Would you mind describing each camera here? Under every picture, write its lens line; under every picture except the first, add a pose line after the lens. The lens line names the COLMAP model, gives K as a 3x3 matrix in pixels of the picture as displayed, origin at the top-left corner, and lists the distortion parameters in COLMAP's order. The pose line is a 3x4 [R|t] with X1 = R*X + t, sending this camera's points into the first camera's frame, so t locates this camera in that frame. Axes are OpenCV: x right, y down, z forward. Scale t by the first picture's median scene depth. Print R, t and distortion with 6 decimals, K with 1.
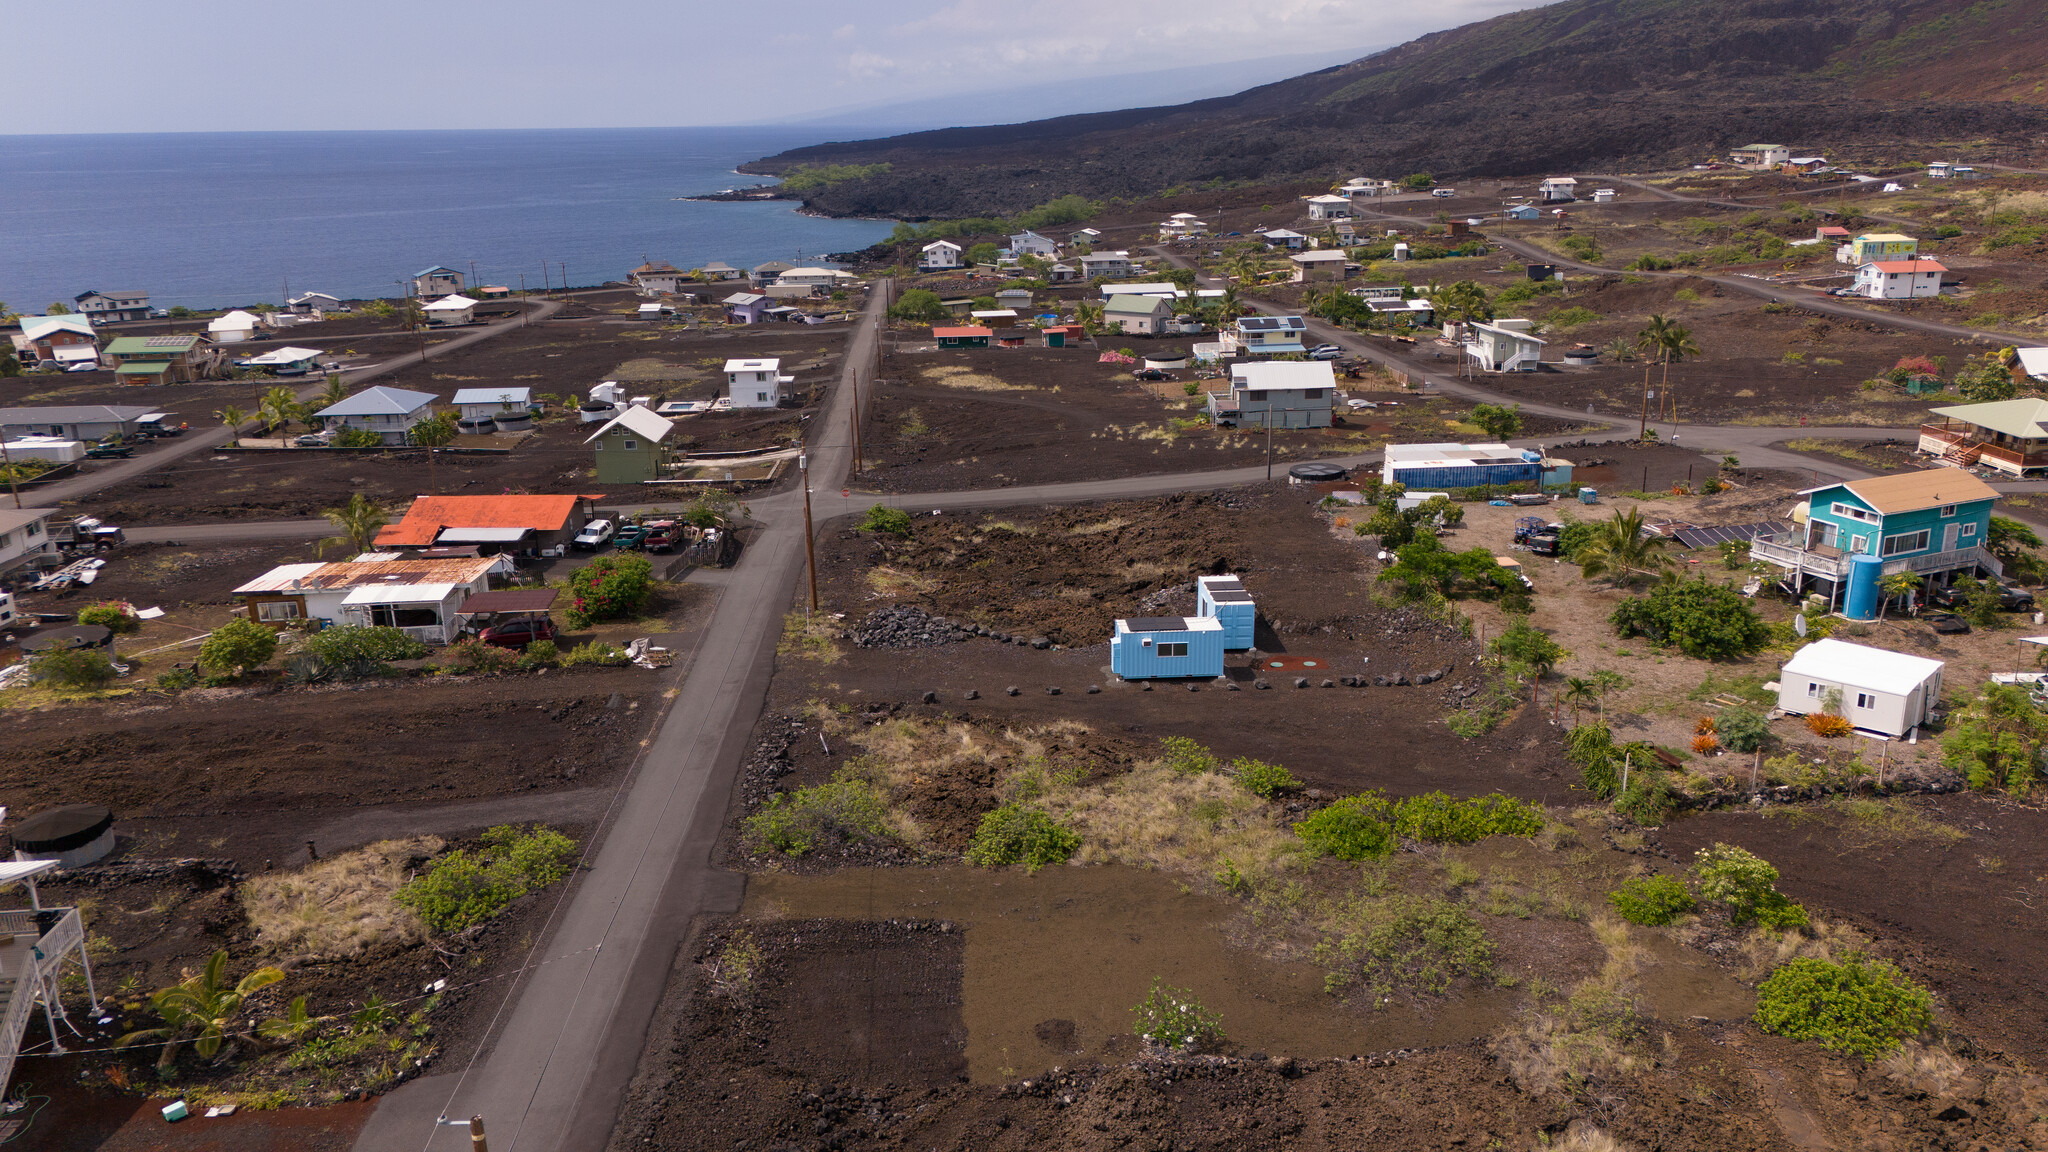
lens RADIAL K [[1505.7, 0, 1024.0], [0, 1505.7, 576.0], [0, 0, 1]] dist [0.087220, -0.096494]
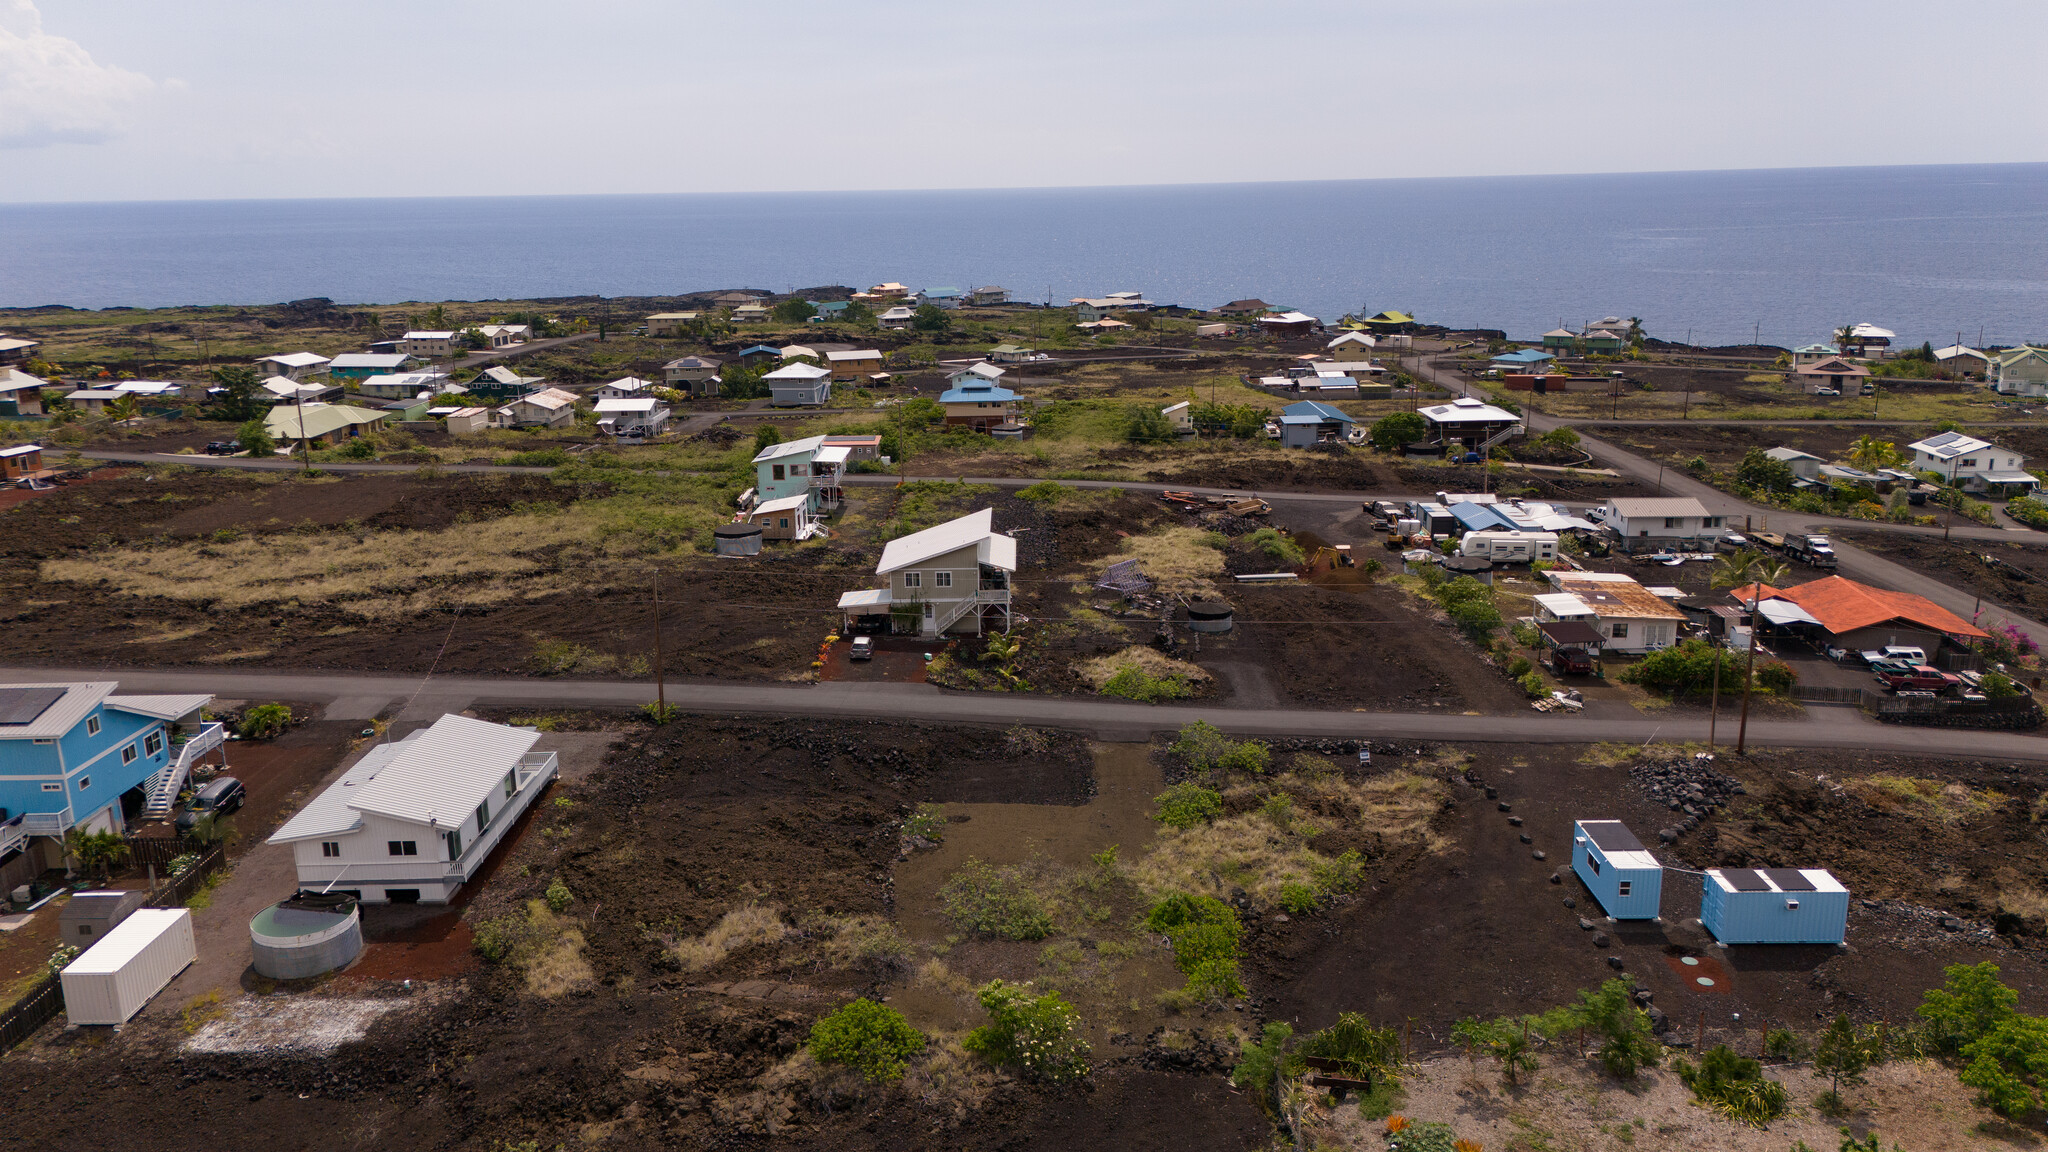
lens RADIAL K [[1499.1, 0, 1024.0], [0, 1499.1, 576.0], [0, 0, 1]] dist [0.083292, -0.085193]
pose [[-0.076664, 0.271957, -0.959251, 0.943572], [-0.269667, 0.920570, 0.282543, -0.274829], [0.959897, 0.280339, 0.002763, 0.584821]]
